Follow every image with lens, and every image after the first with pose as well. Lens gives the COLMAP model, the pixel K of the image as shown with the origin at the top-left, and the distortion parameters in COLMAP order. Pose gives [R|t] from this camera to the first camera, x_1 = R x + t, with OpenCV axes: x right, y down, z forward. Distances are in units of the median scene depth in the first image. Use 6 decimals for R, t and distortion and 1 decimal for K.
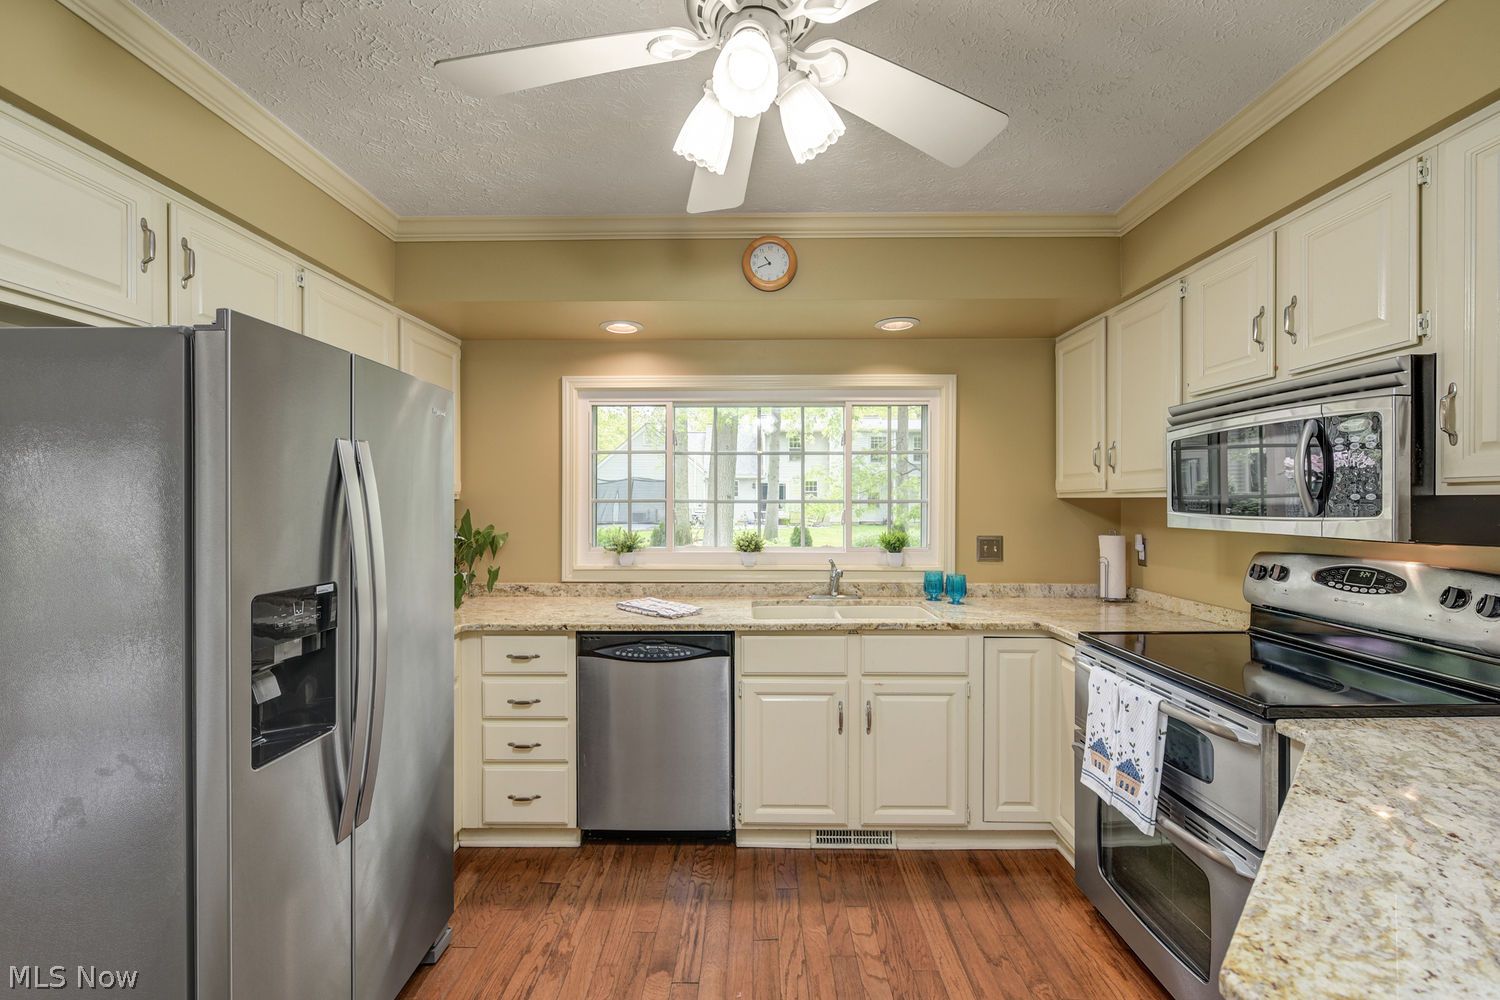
lens RADIAL K [[625.1, 0, 745.5], [0, 625.1, 506.7], [0, 0, 1]] dist [-0.002786, -0.000476]
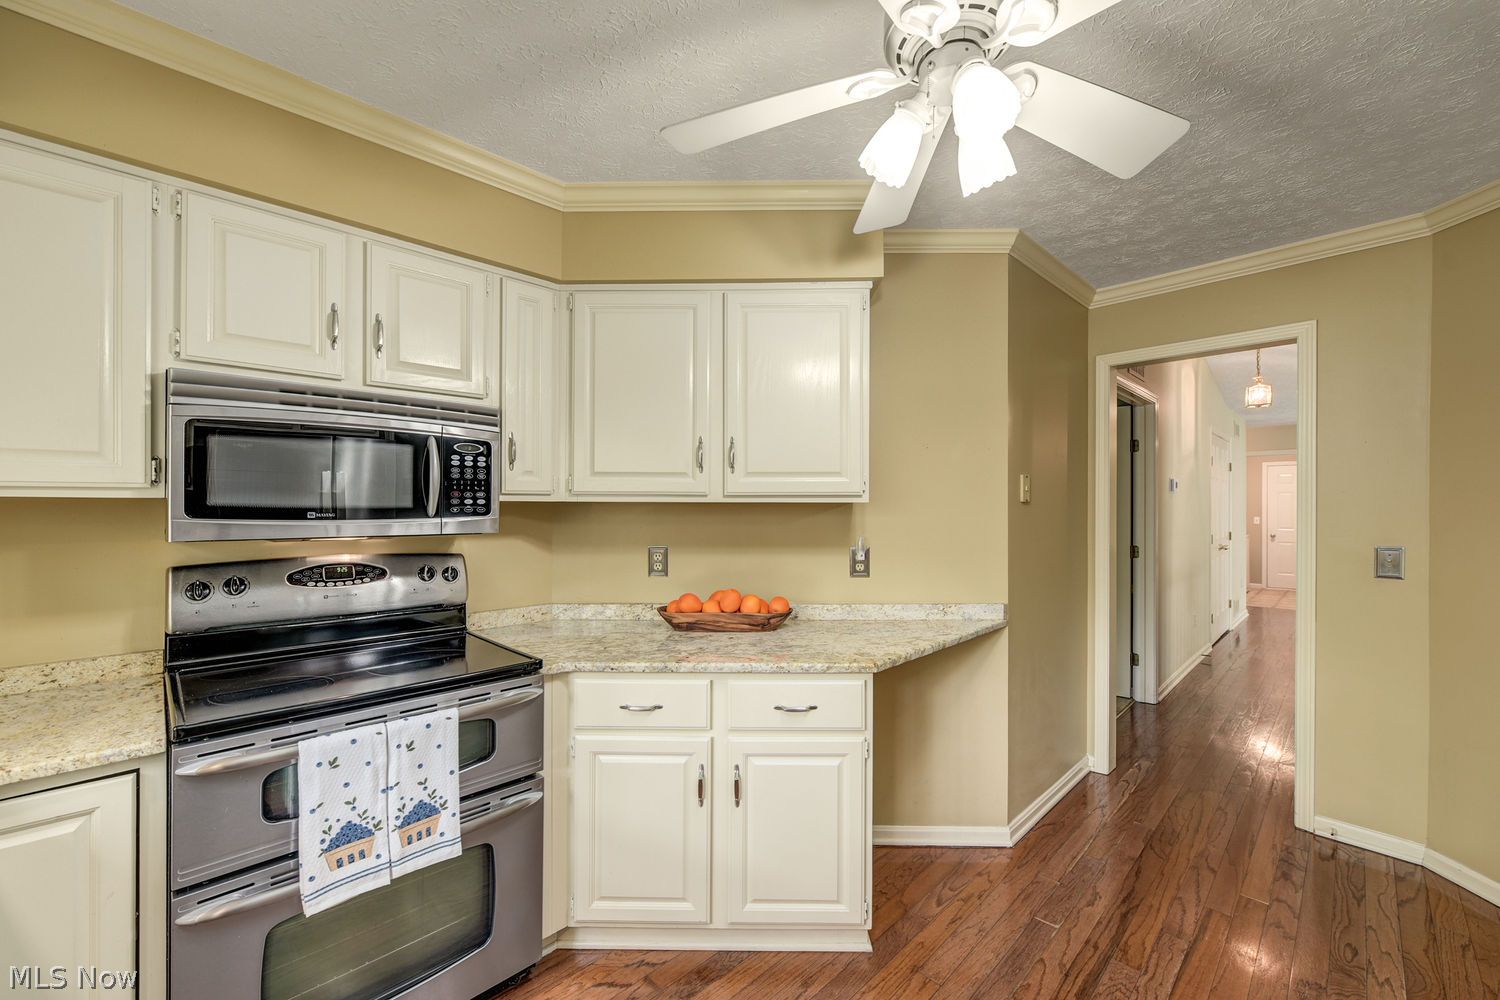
lens RADIAL K [[603.8, 0, 746.9], [0, 603.8, 506.3], [0, 0, 1]] dist [-0.007222, -0.000144]
pose [[-0.708413, -0.000975, 0.705798, -0.210602], [0.004406, 0.999973, 0.005803, -0.006158], [-0.705785, 0.007220, -0.708389, 0.899460]]
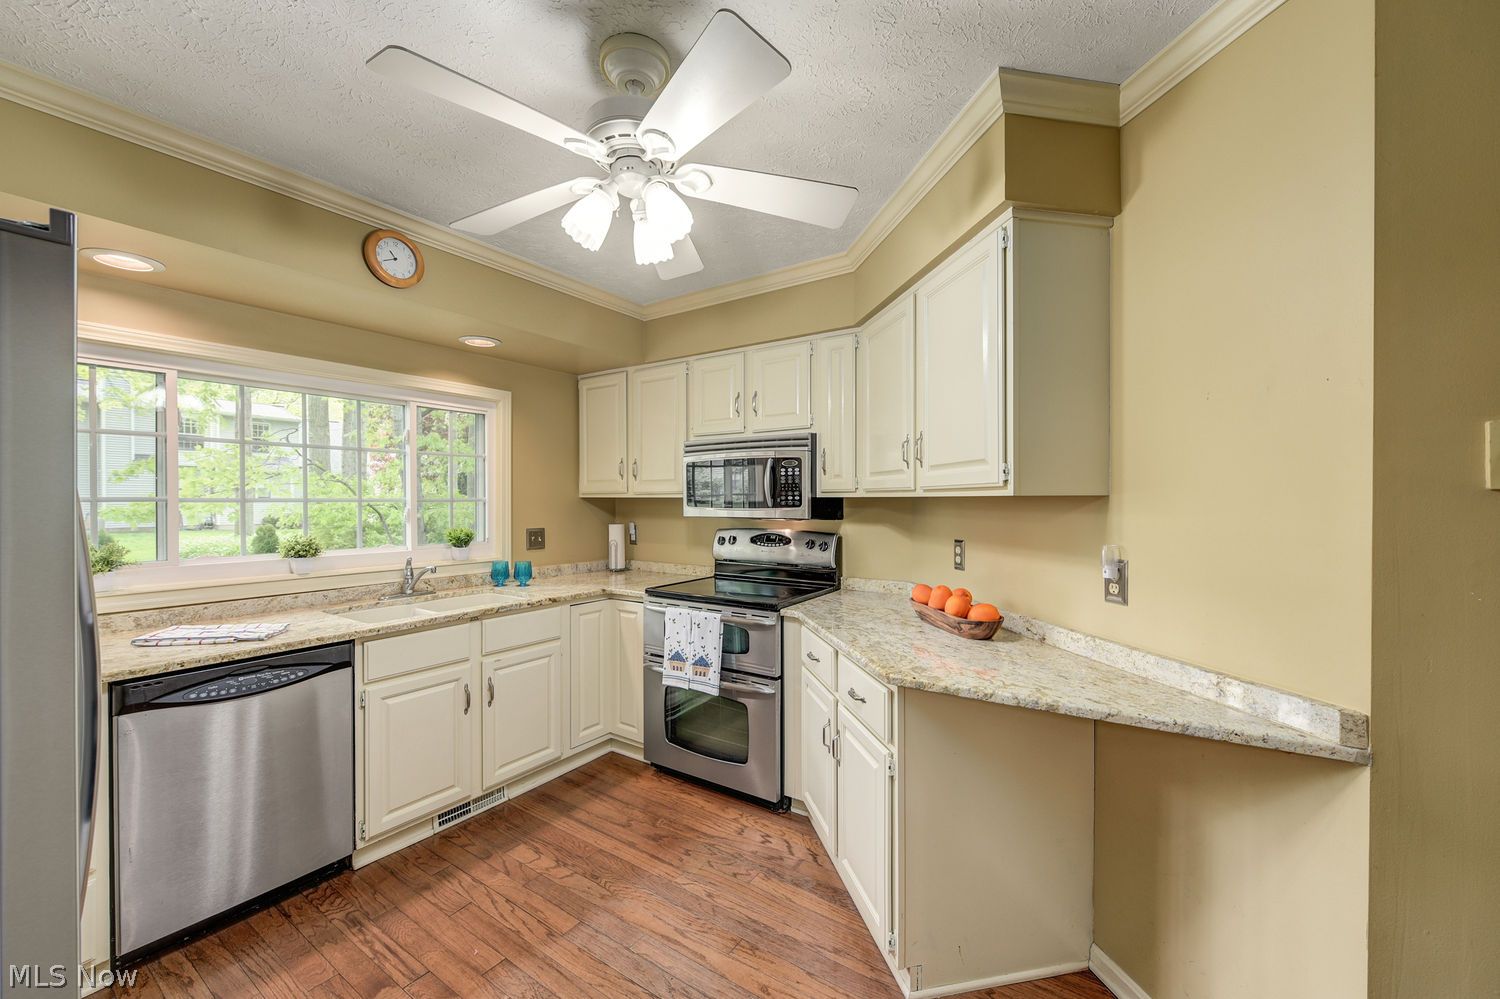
lens RADIAL K [[589.9, 0, 746.4], [0, 589.9, 507.2], [0, 0, 1]] dist [-0.003172, -0.000049]
pose [[0.556847, -0.010817, 0.830545, -0.432735], [0.007982, 0.999939, 0.007671, -0.000532], [-0.830577, 0.002358, 0.556899, 0.022171]]
